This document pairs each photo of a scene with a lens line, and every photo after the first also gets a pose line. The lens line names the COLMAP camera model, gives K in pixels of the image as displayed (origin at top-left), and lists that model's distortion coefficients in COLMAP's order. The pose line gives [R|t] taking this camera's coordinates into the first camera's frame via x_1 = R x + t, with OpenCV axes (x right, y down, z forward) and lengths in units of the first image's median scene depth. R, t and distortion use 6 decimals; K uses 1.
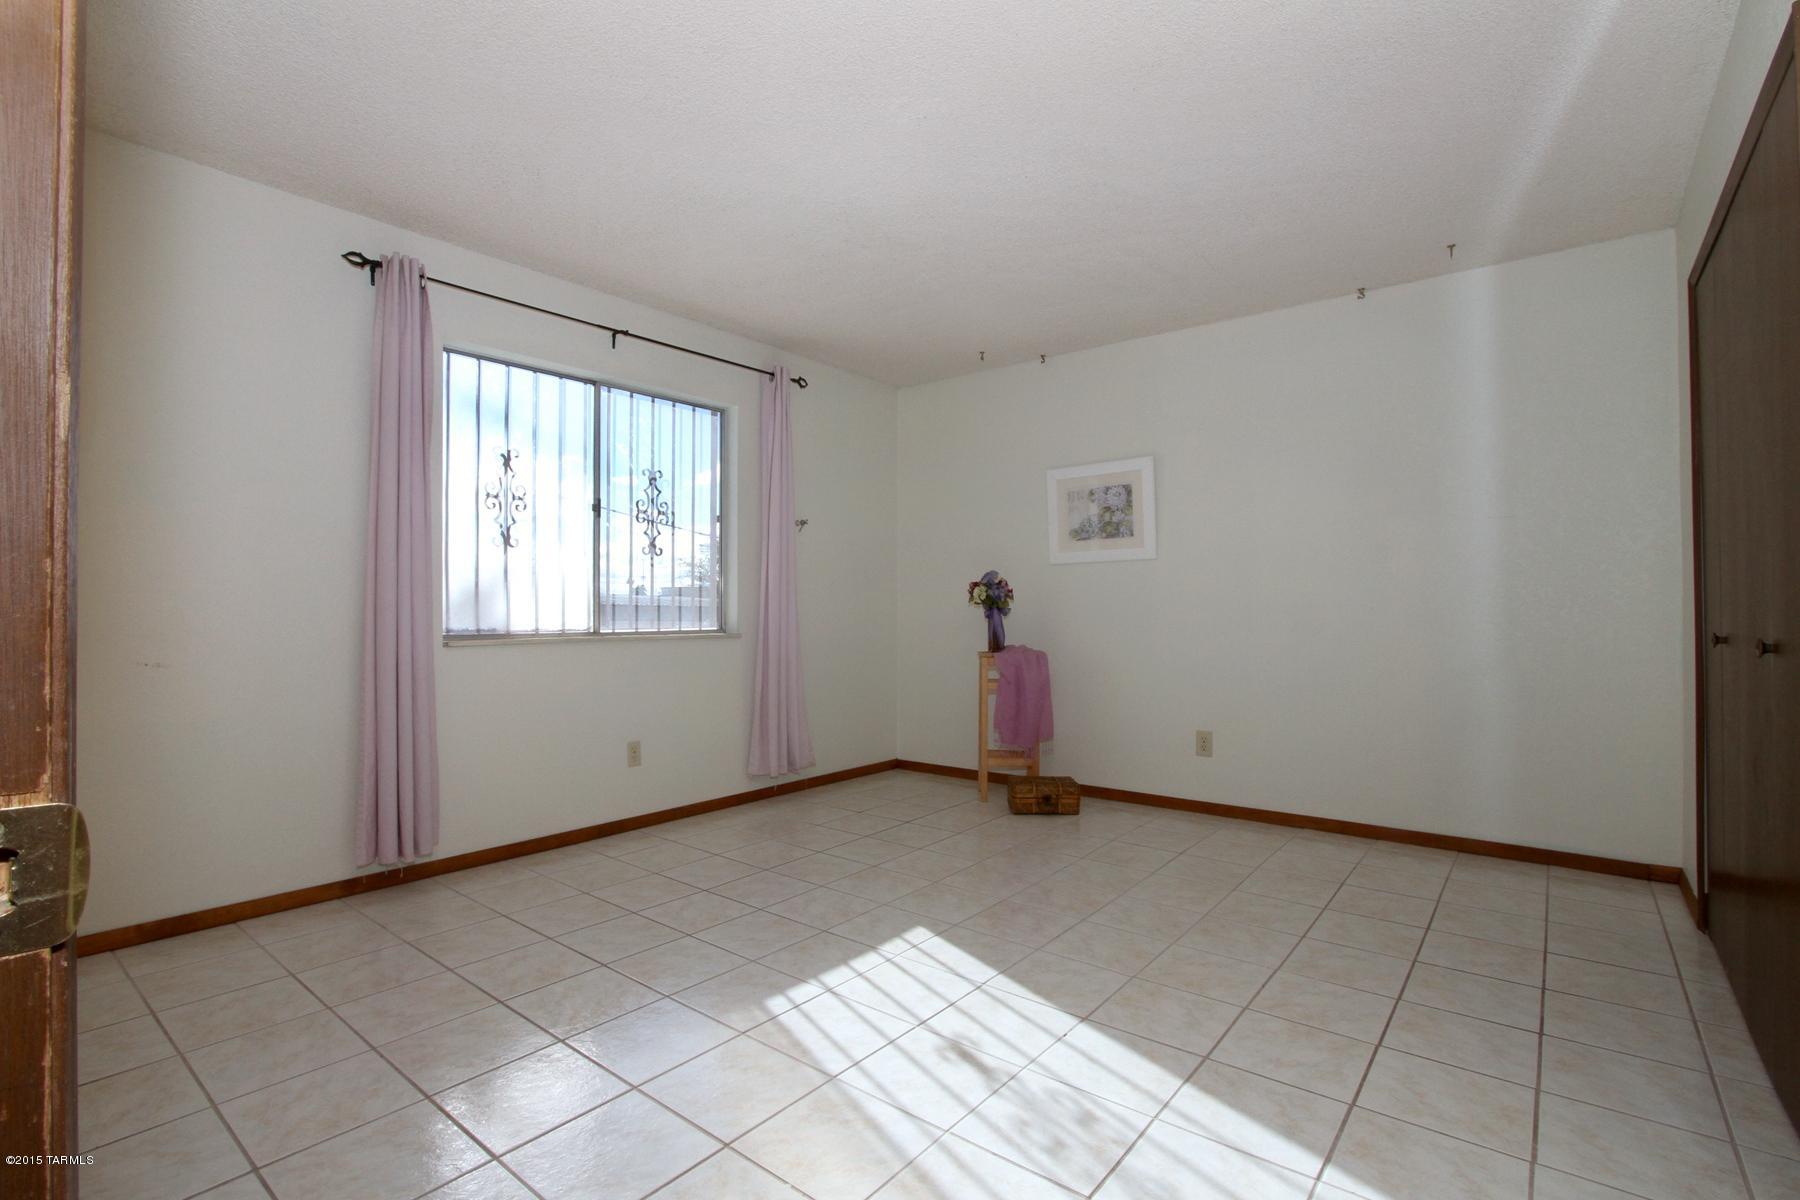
lens RADIAL K [[853.4, 0, 900.3], [0, 853.4, 591.5], [0, 0, 1]] dist [-0.003472, -0.000143]
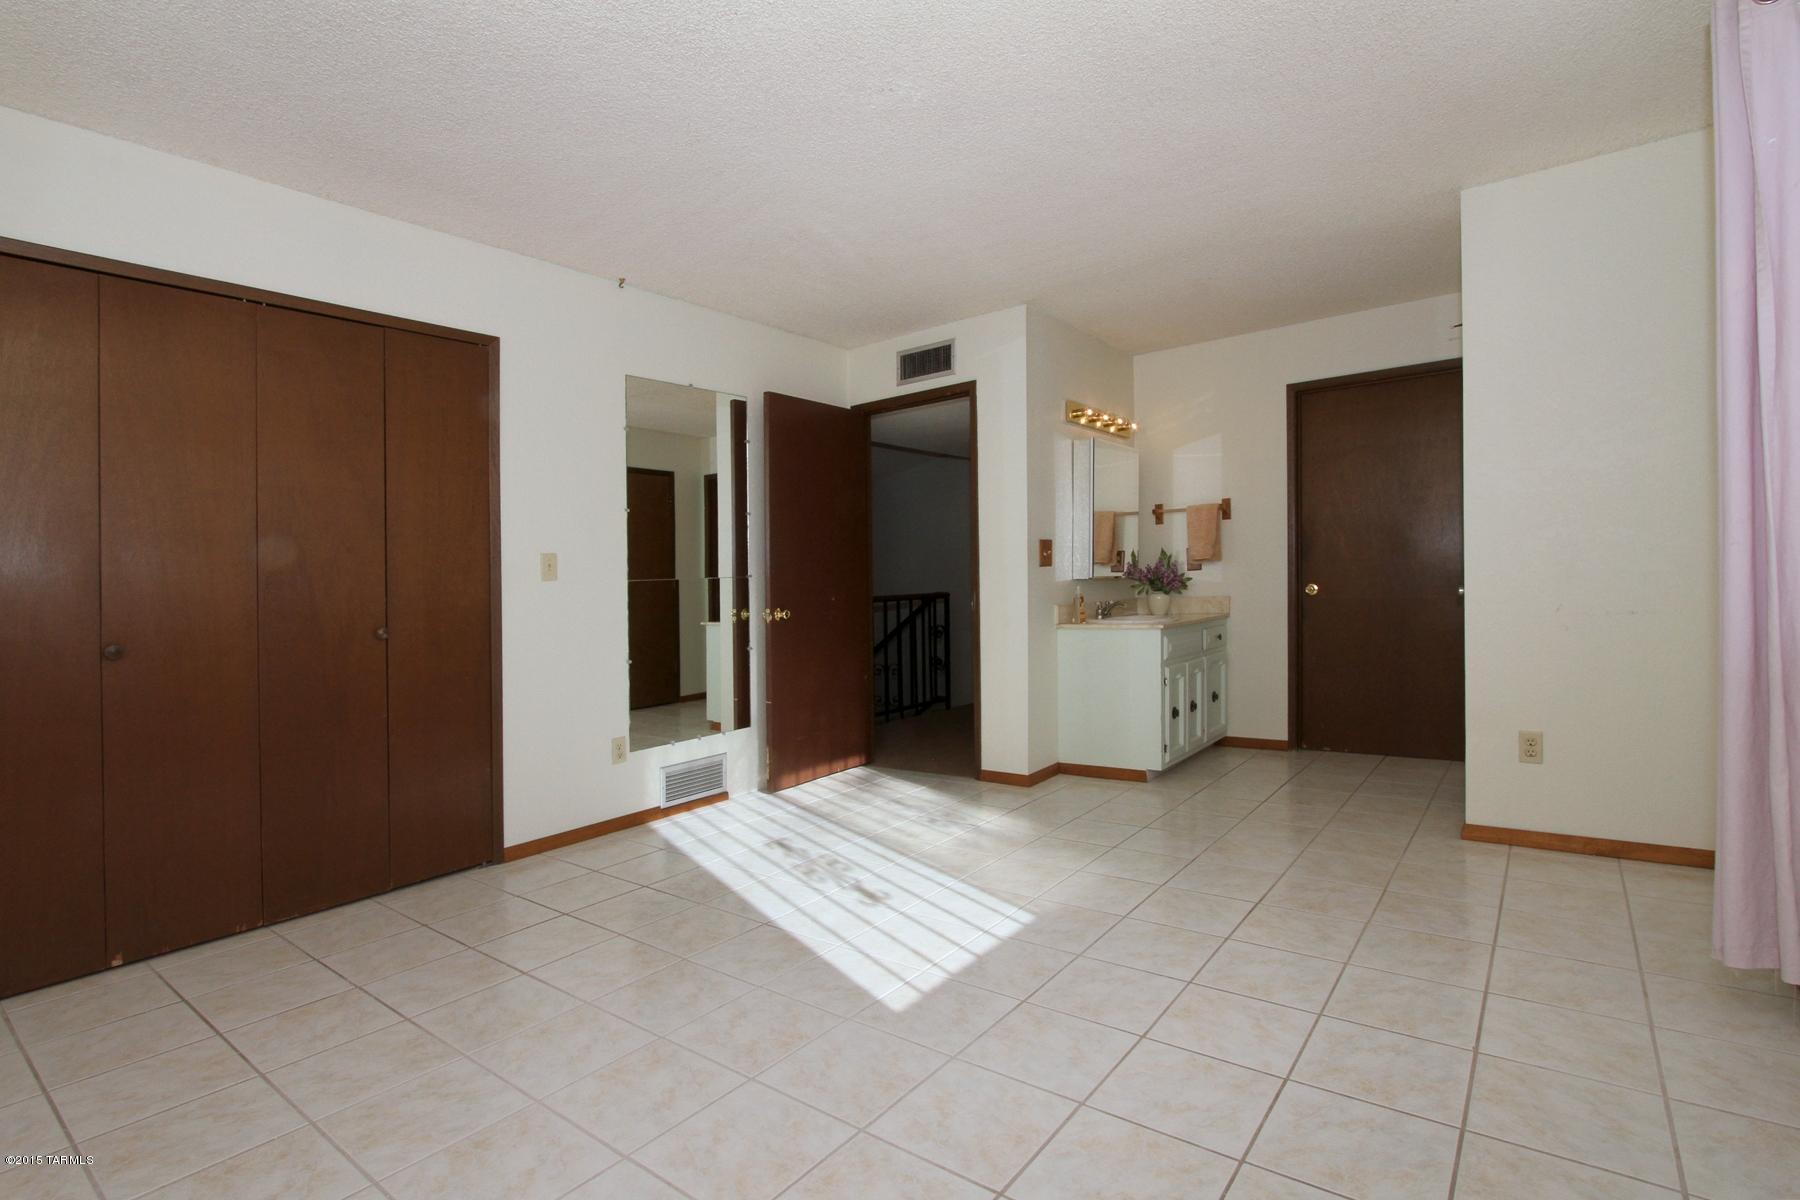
lens RADIAL K [[853.4, 0, 900.6], [0, 853.4, 592.4], [0, 0, 1]] dist [-0.003472, -0.000143]
pose [[-0.999379, 0.034977, -0.004292, 0.014484], [0.034963, 0.999383, 0.003235, 0.034586], [0.004402, 0.003083, -0.999986, 2.260907]]
